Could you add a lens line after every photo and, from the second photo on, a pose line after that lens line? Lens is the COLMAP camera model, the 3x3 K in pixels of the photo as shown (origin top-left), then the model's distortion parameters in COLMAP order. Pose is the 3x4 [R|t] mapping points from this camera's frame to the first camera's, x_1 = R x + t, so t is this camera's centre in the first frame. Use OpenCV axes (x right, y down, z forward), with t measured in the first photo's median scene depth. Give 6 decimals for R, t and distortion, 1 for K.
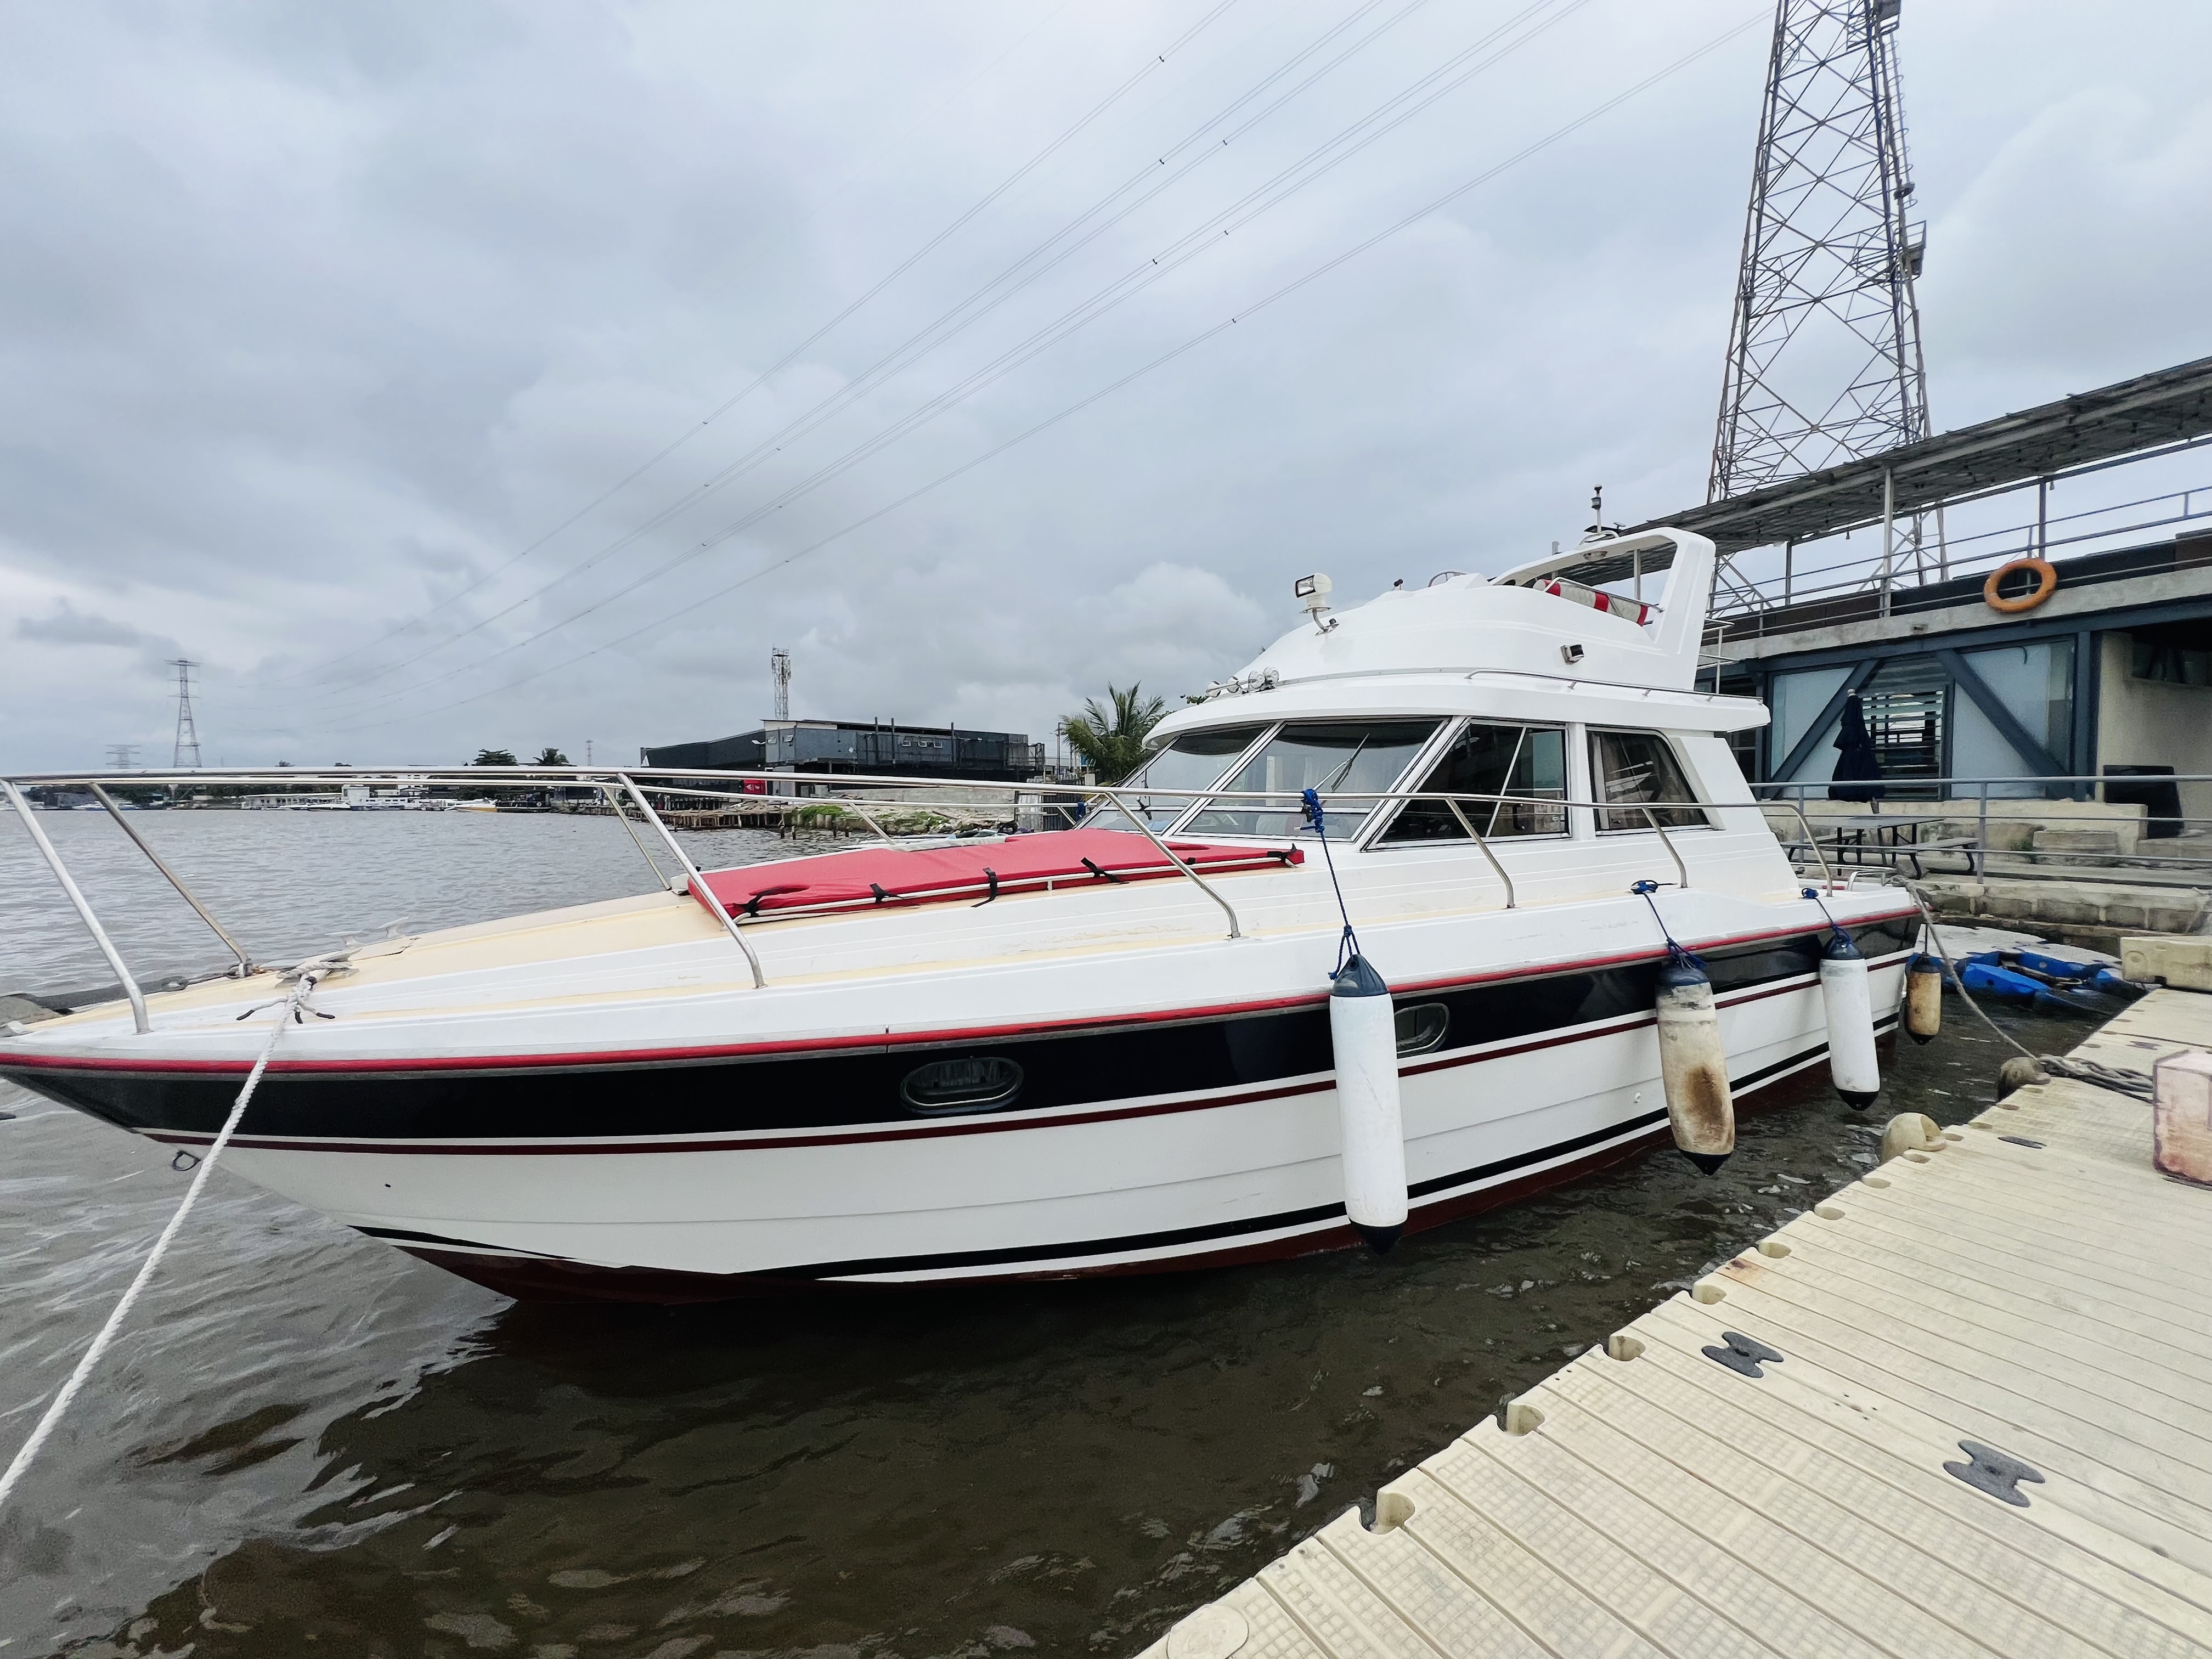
lens RADIAL K [[897.5, 0, 1106.0], [0, 897.5, 829.5], [0, 0, 1]] dist [0.000721, 0.000133]
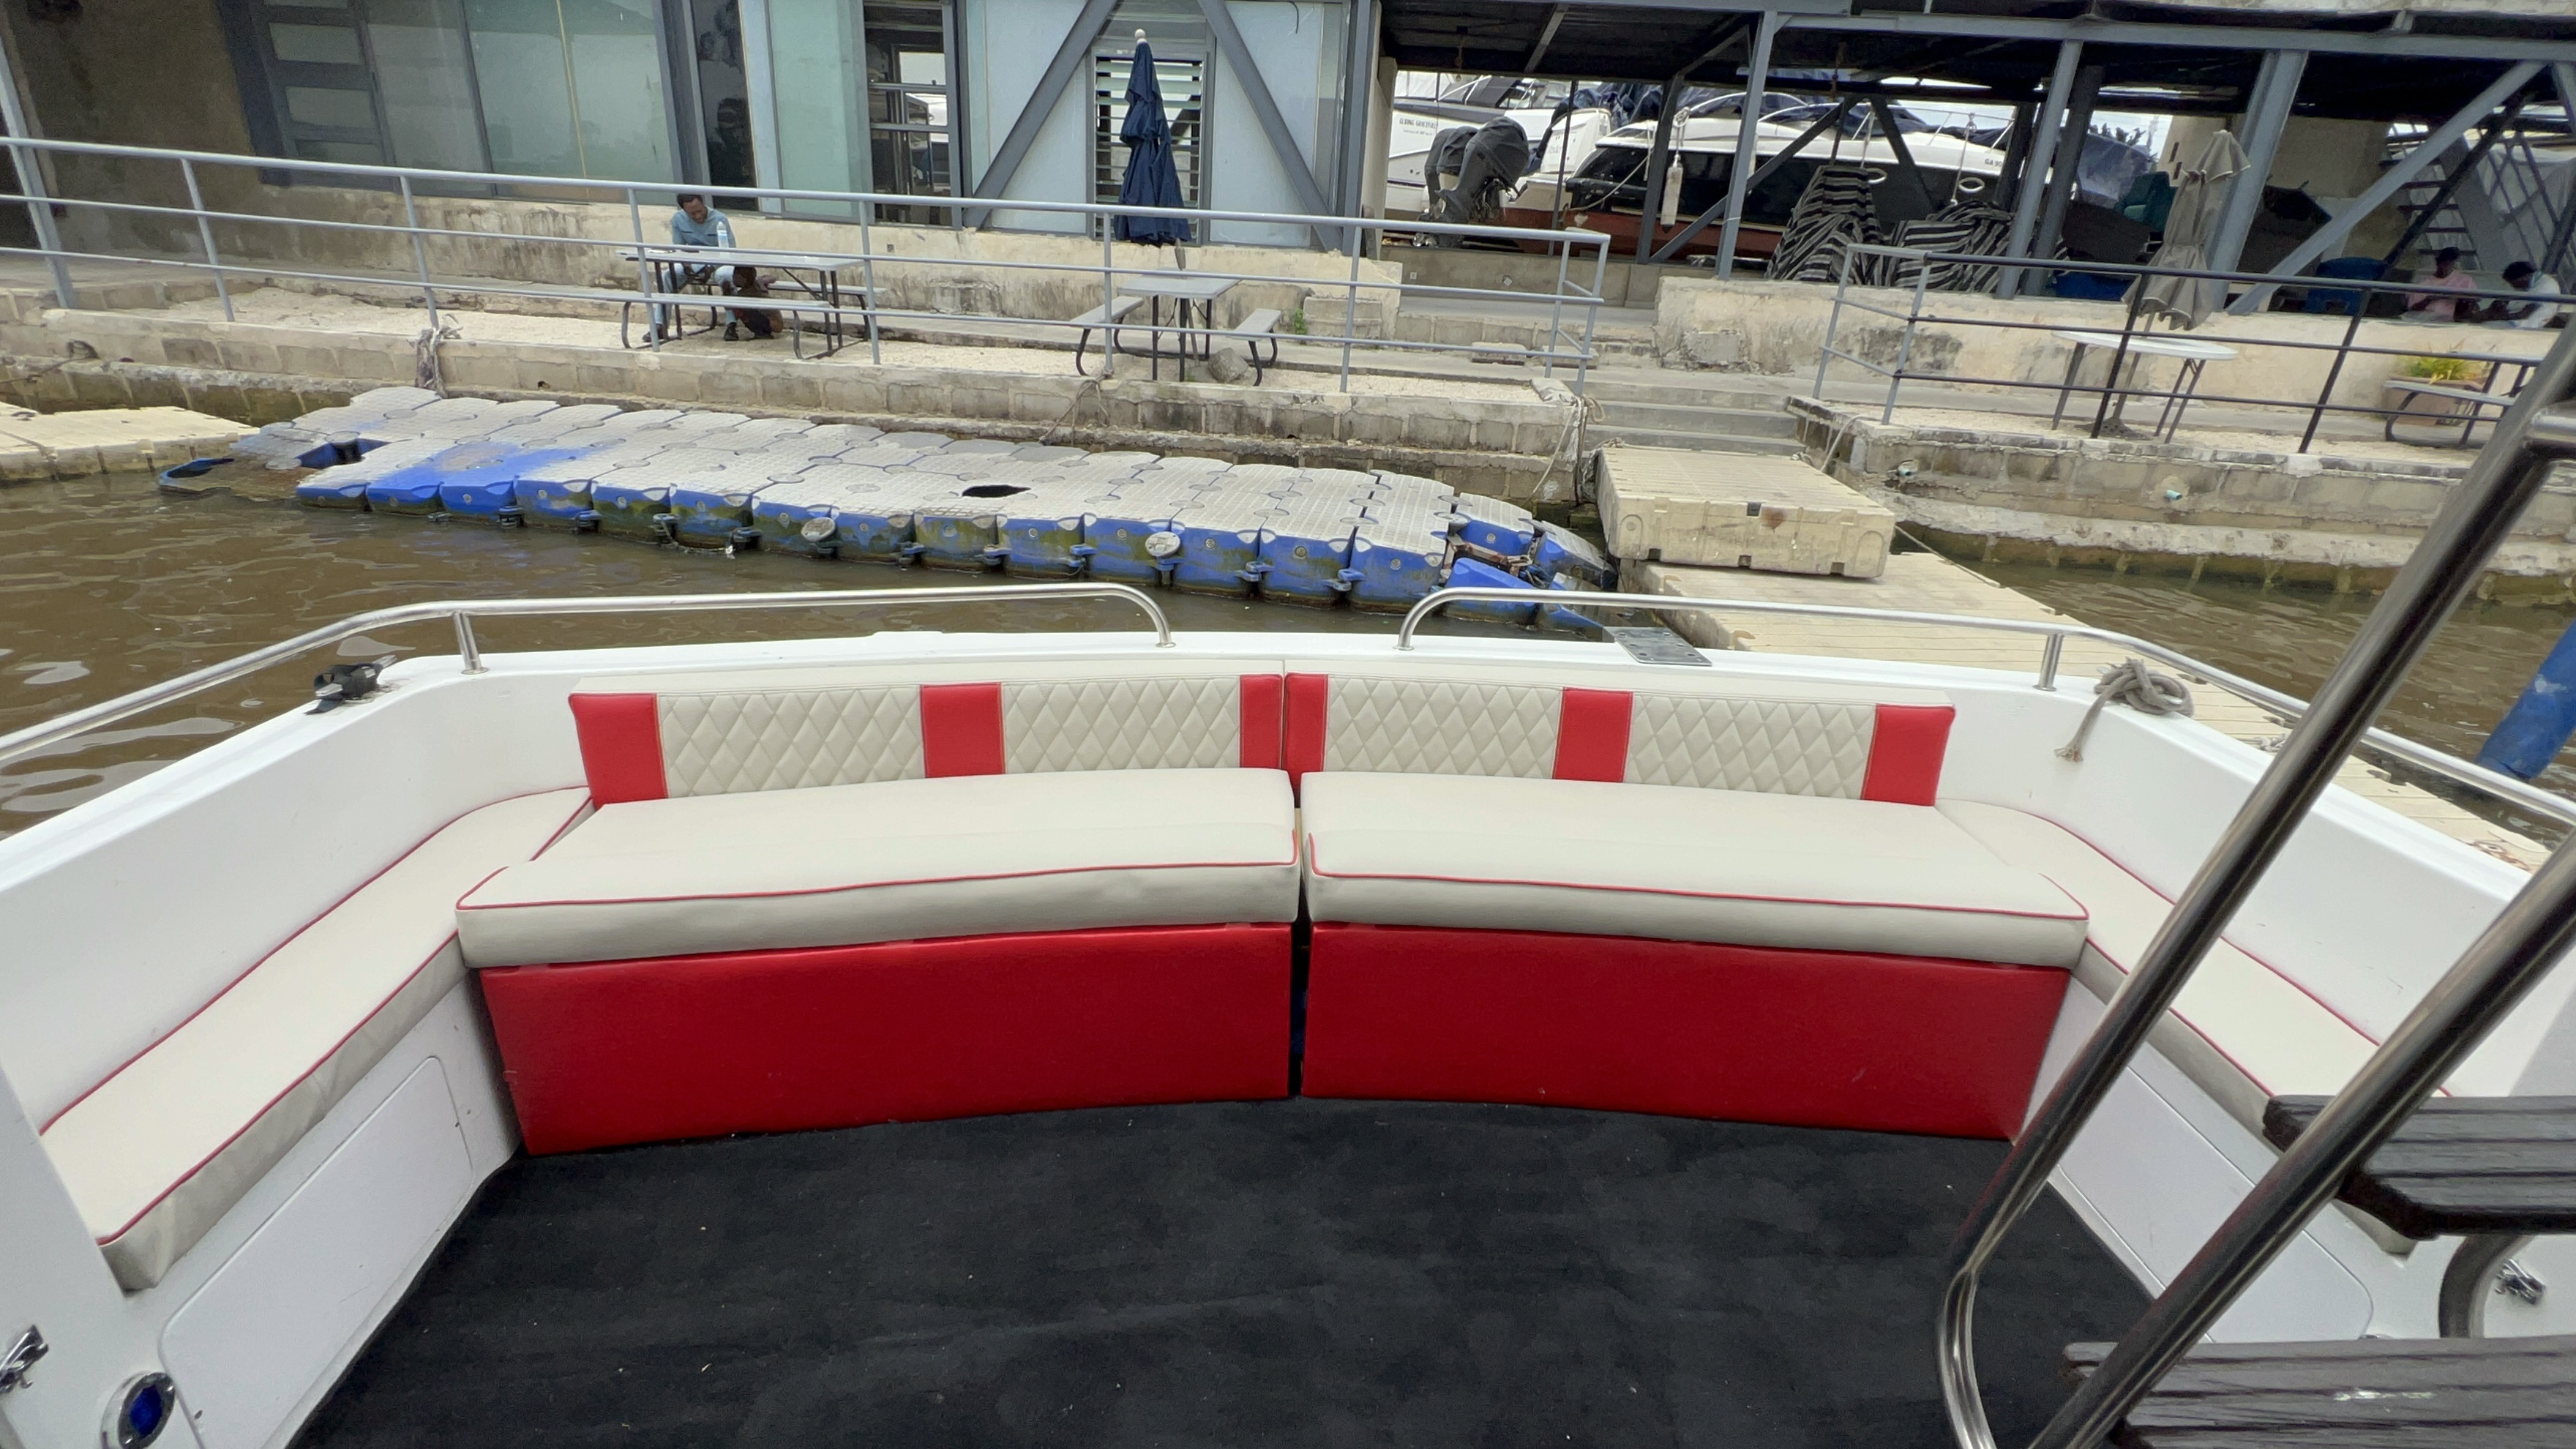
lens RADIAL K [[1172.8, 0, 1288.0], [0, 1172.8, 724.5], [0, 0, 1]] dist [-0.000999, 0.000085]
pose [[0.516517, -0.297328, 0.802998, 0.187451], [-0.028407, 0.931313, 0.363111, -0.023704], [-0.855806, -0.210364, 0.472593, 0.576920]]
